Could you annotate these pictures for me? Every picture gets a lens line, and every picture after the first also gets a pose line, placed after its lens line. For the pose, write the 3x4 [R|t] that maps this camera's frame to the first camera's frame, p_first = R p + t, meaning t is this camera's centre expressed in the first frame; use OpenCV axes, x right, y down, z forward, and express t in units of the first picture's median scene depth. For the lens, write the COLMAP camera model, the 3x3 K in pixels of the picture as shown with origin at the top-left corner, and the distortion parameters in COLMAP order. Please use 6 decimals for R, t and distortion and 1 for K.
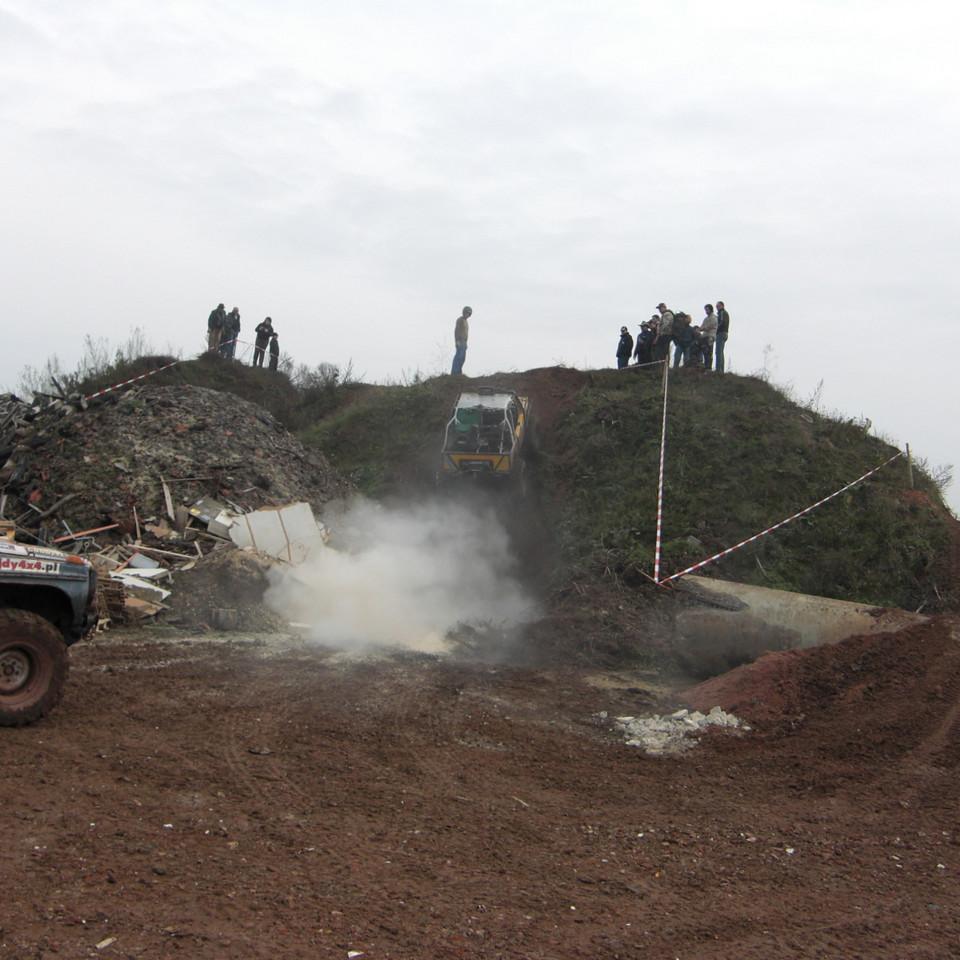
lens RADIAL K [[1228.0, 0, 480.1], [0, 1228.0, 479.3], [0, 0, 1]] dist [-0.030459, 0.000000]
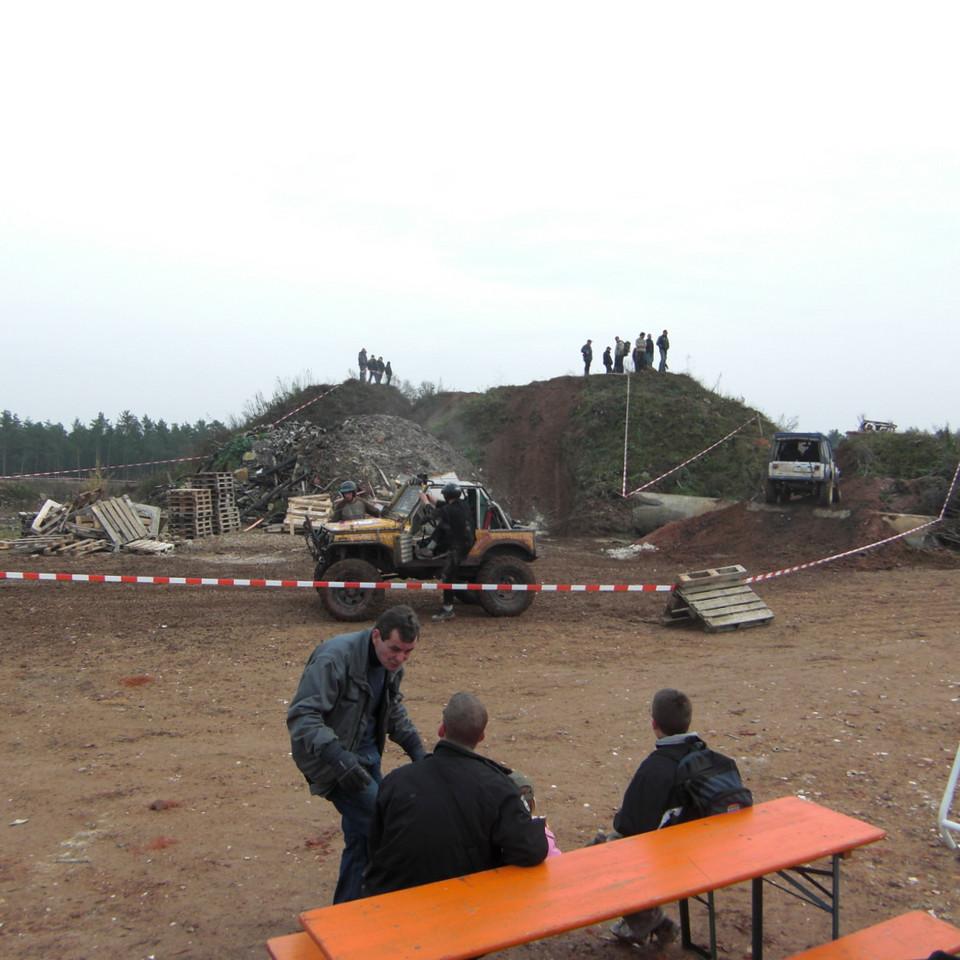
lens RADIAL K [[1049.7, 0, 479.7], [0, 1049.7, 480.6], [0, 0, 1]] dist [-0.006629, 0.000000]
pose [[0.995993, -0.085421, -0.026462, -0.048748], [0.086703, 0.994886, 0.051812, -0.050277], [0.021901, -0.053899, 0.998306, -0.692968]]
